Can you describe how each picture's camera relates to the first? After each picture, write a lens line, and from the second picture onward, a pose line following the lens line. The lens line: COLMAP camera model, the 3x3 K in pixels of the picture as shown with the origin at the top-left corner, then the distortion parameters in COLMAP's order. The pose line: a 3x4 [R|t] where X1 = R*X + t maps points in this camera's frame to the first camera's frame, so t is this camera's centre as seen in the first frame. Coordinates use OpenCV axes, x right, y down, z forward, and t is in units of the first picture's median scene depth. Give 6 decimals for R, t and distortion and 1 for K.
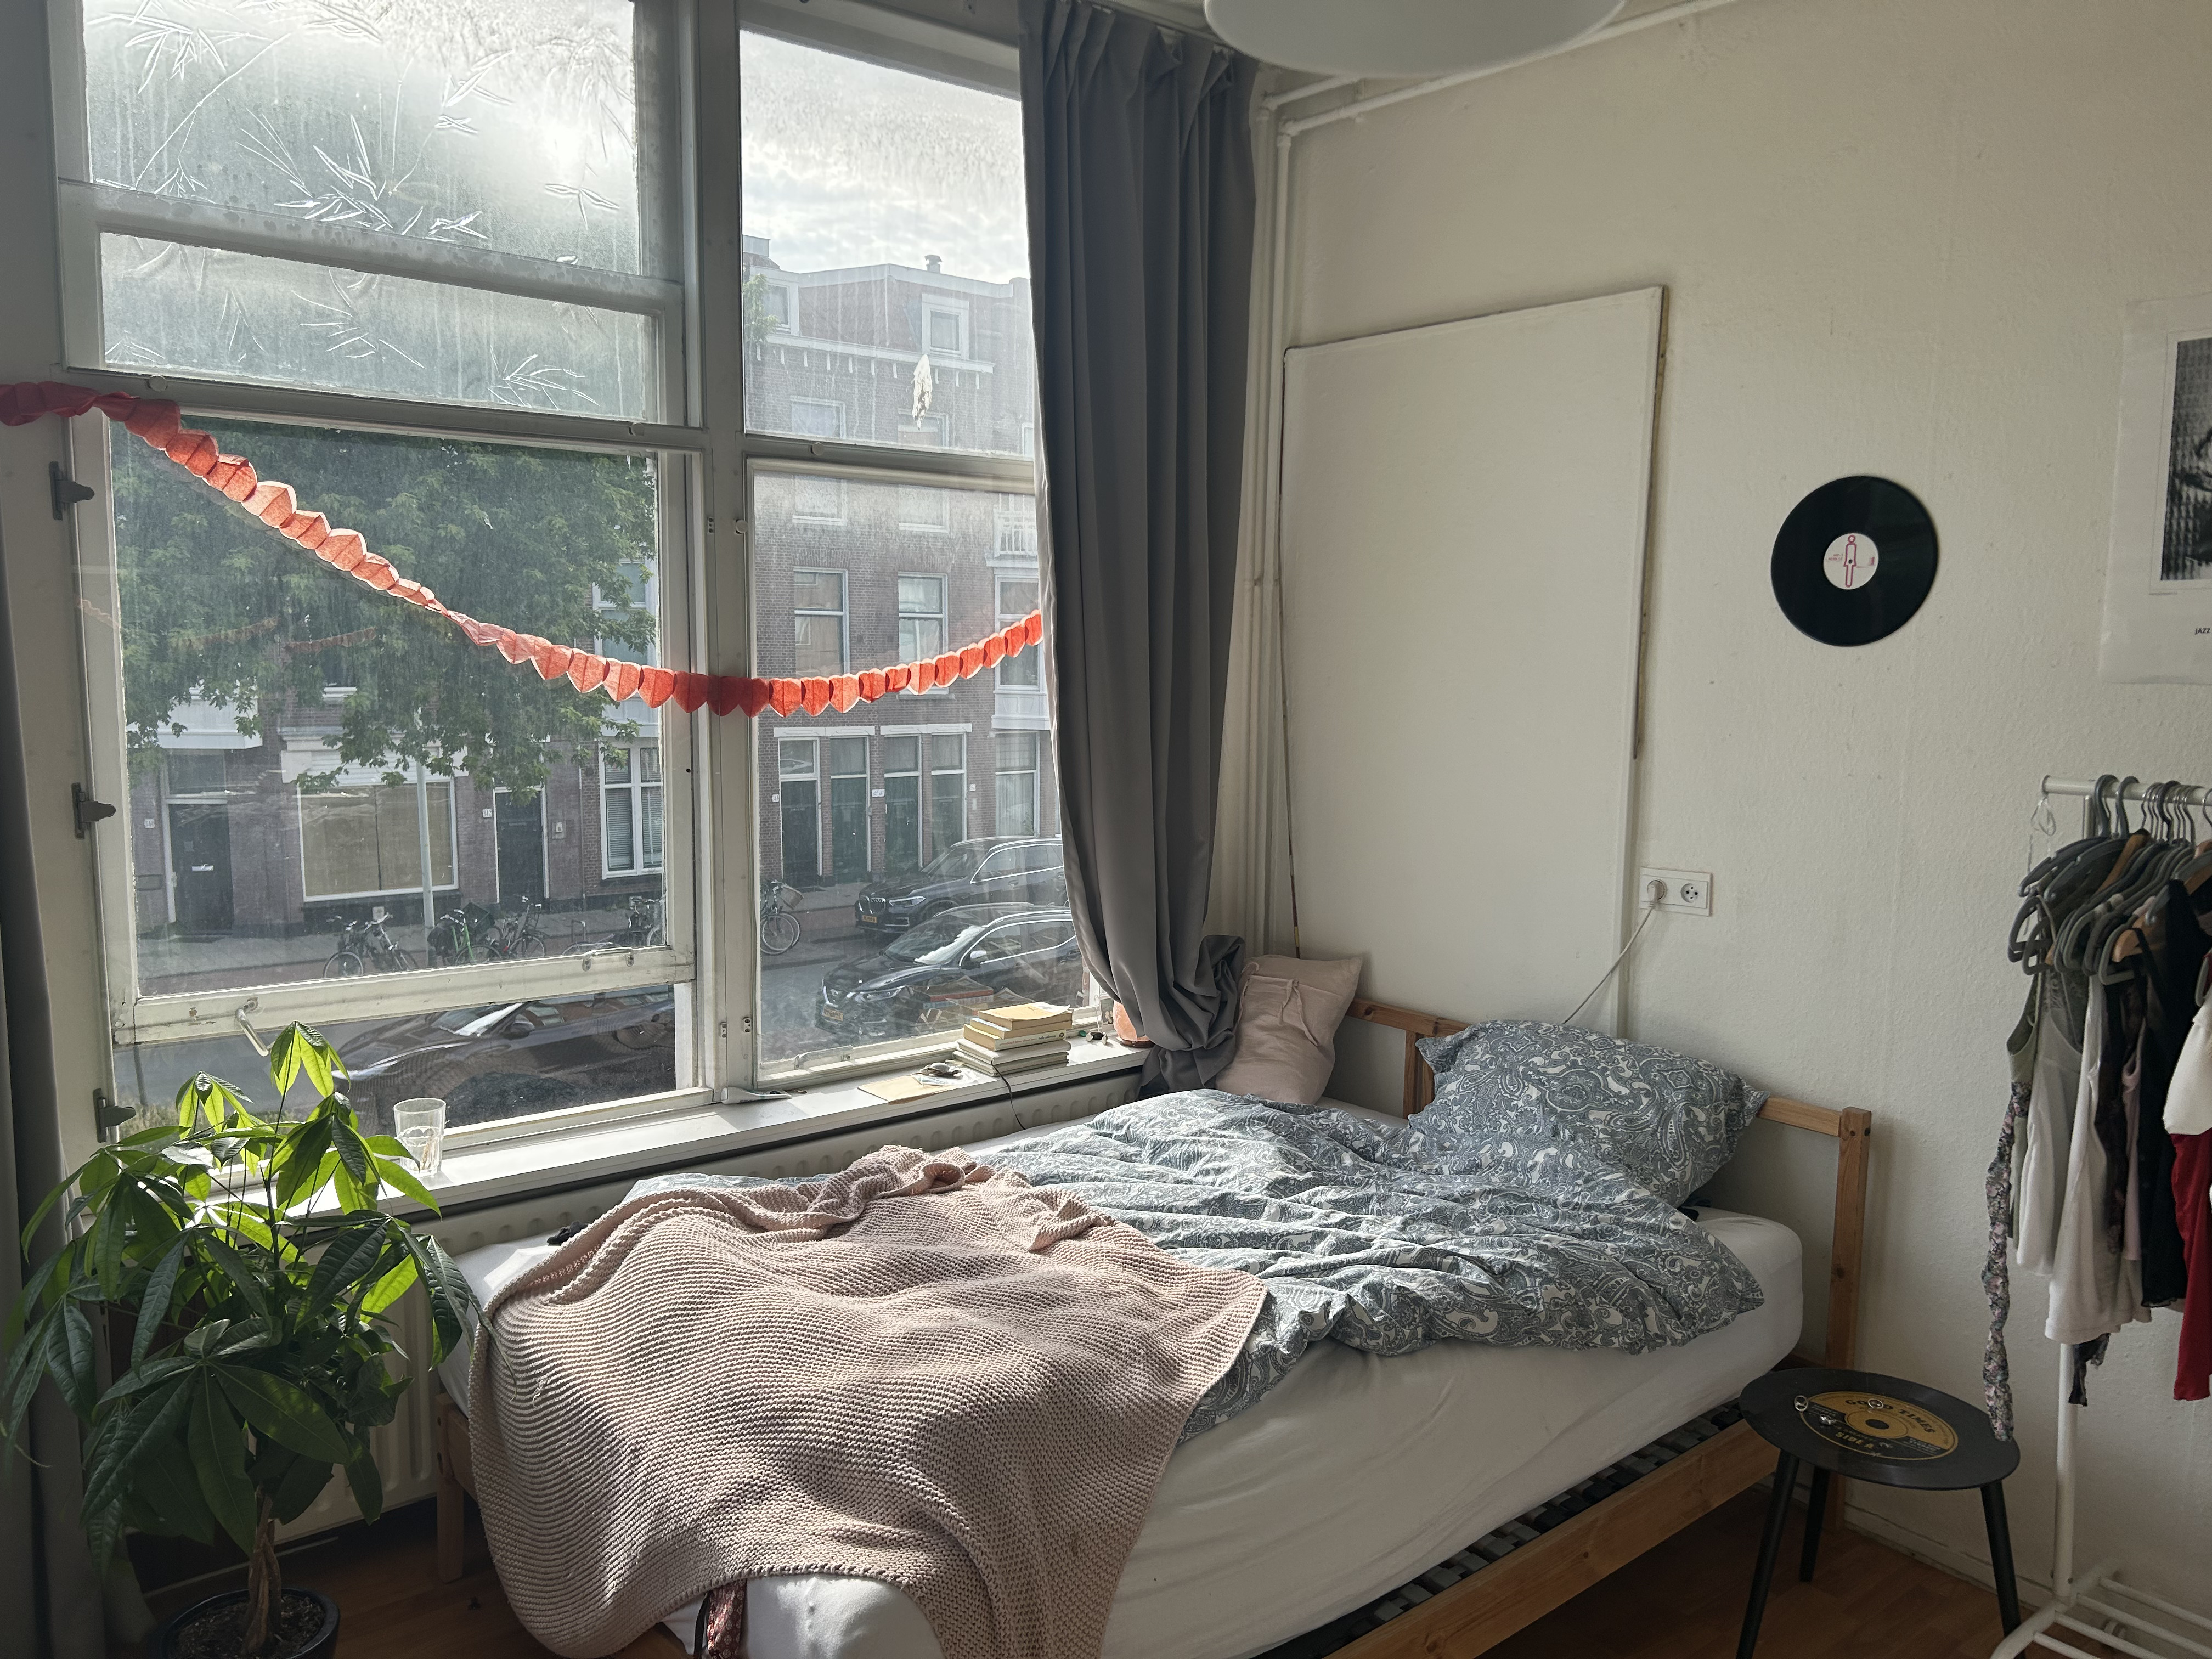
lens RADIAL K [[1680.7, 0, 1115.1], [0, 1680.7, 854.1], [0, 0, 1]] dist [0.066035, -0.067717]
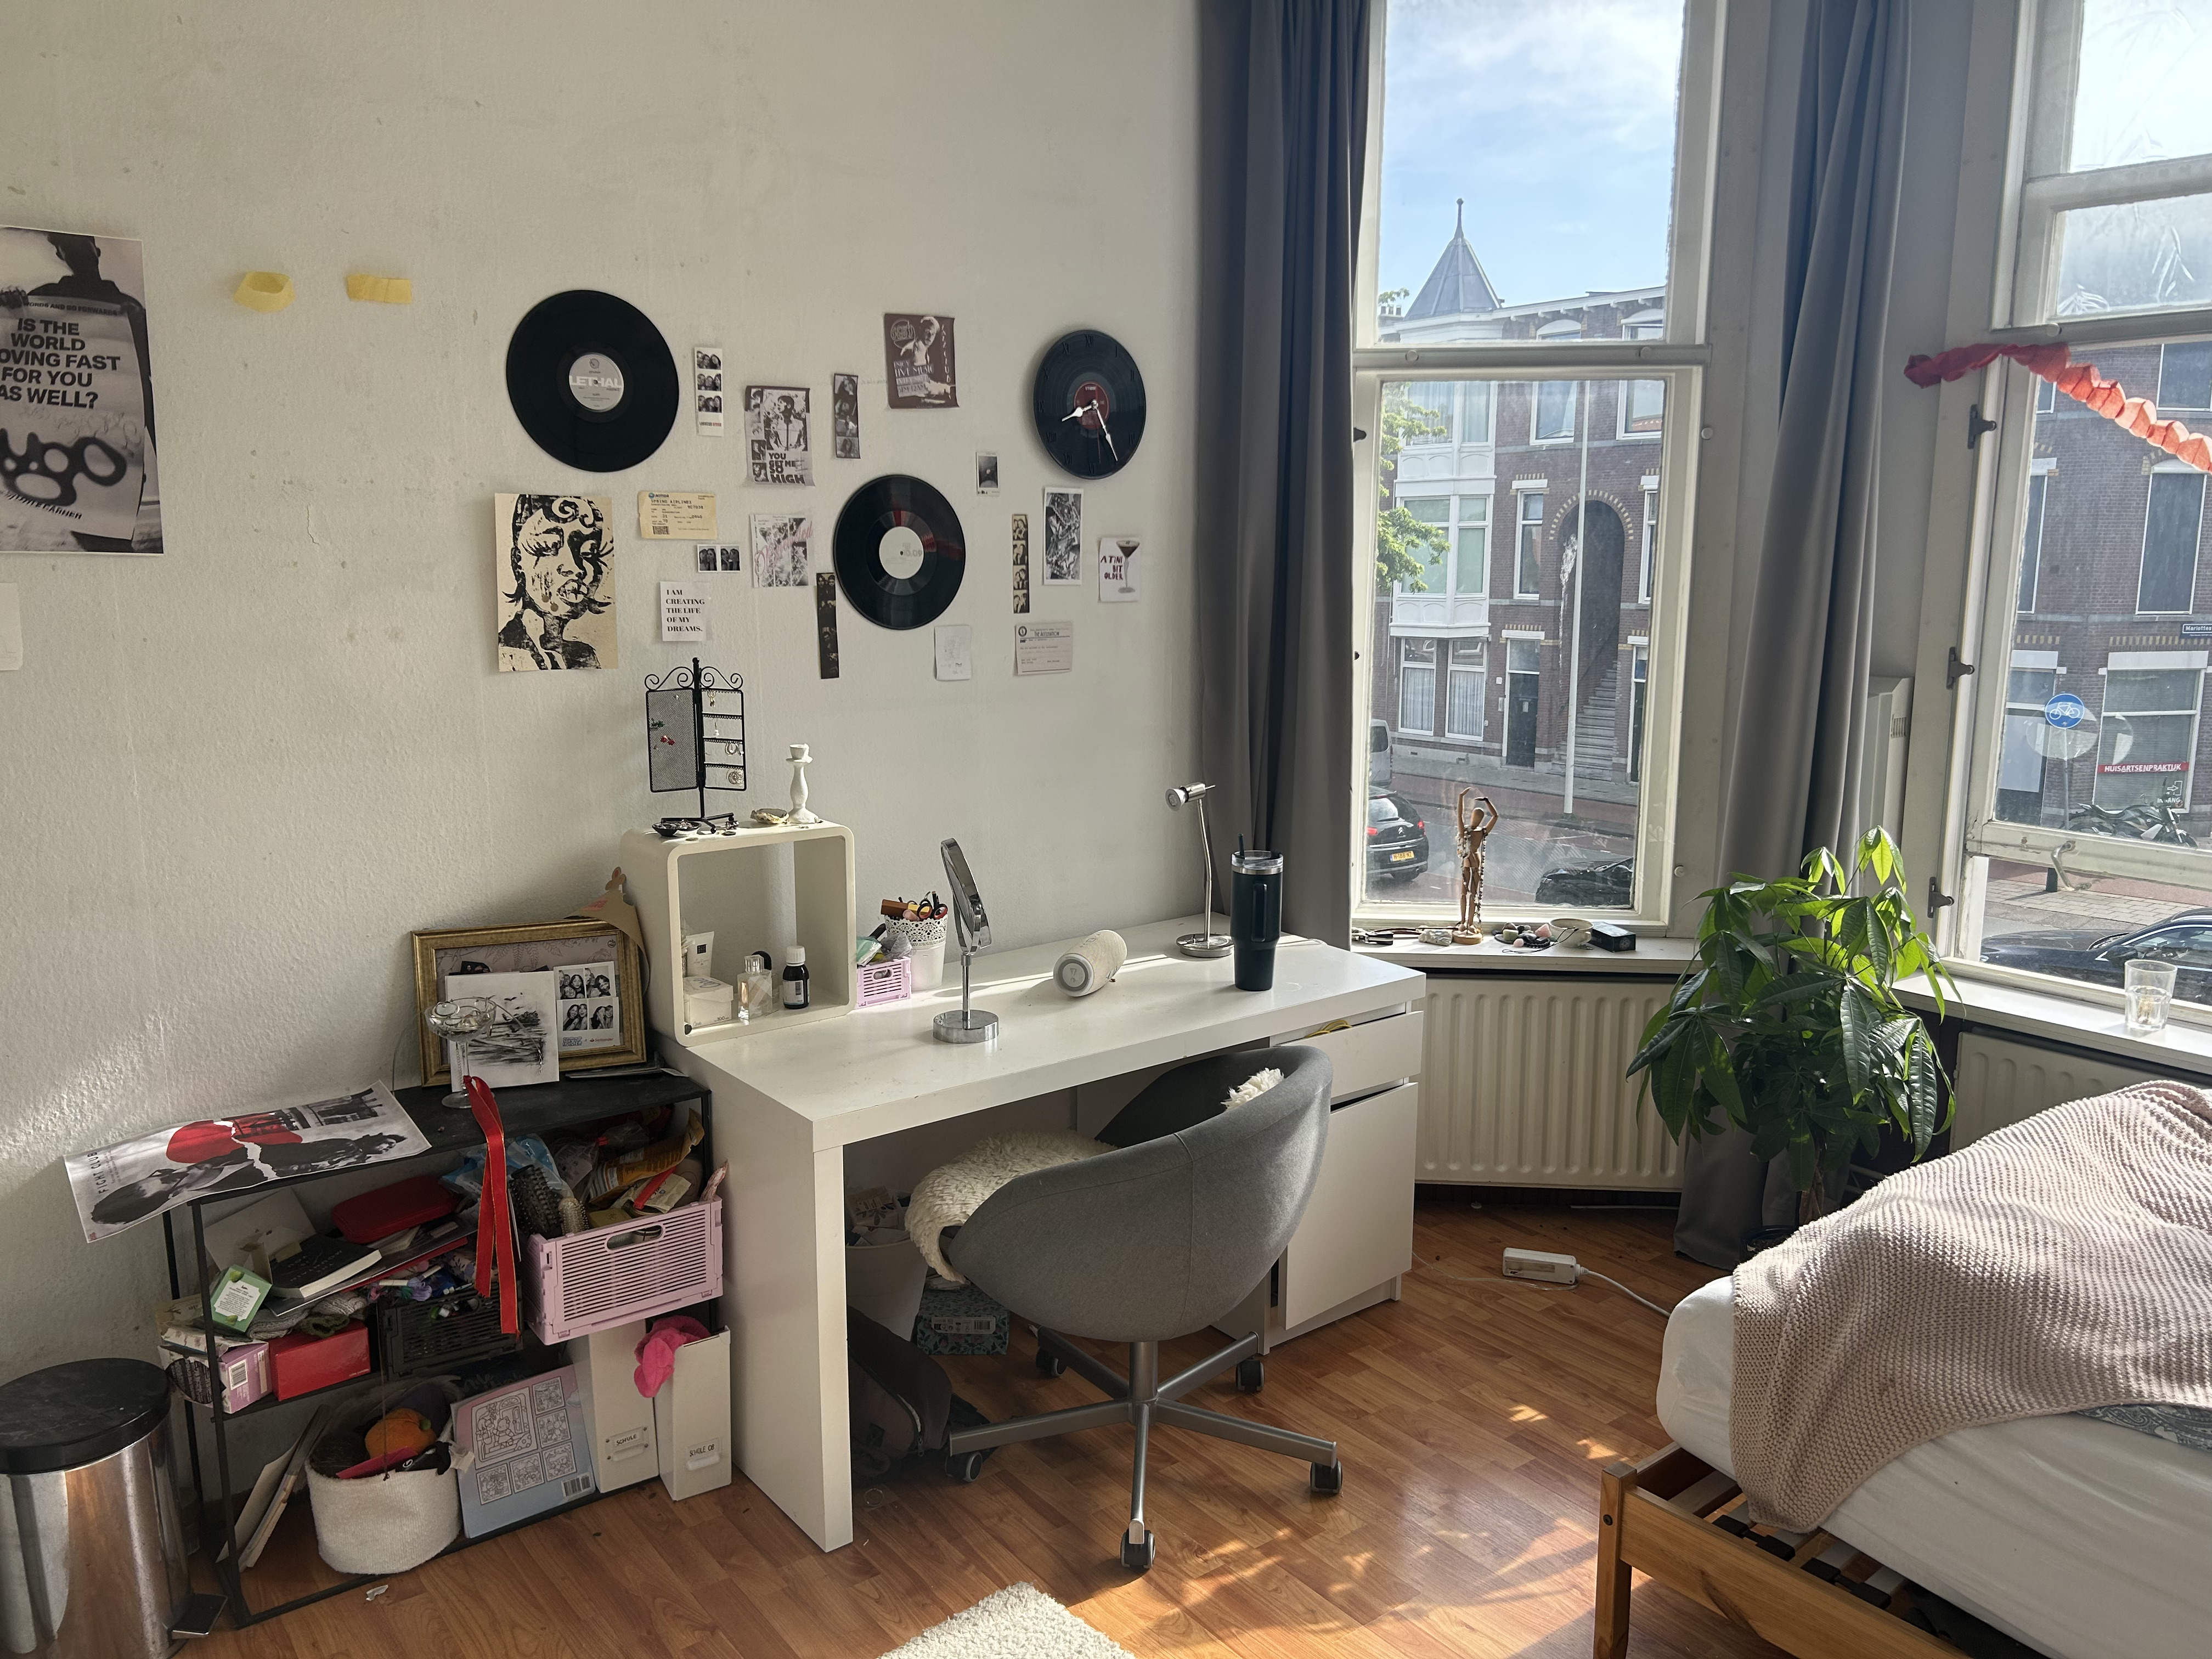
lens RADIAL K [[1680.7, 0, 1115.1], [0, 1680.7, 854.1], [0, 0, 1]] dist [0.066035, -0.067717]
pose [[-0.066933, 0.159493, -0.984927, 0.767181], [-0.148101, 0.974618, 0.167888, -0.008335], [0.986705, 0.157106, -0.041613, 0.420492]]
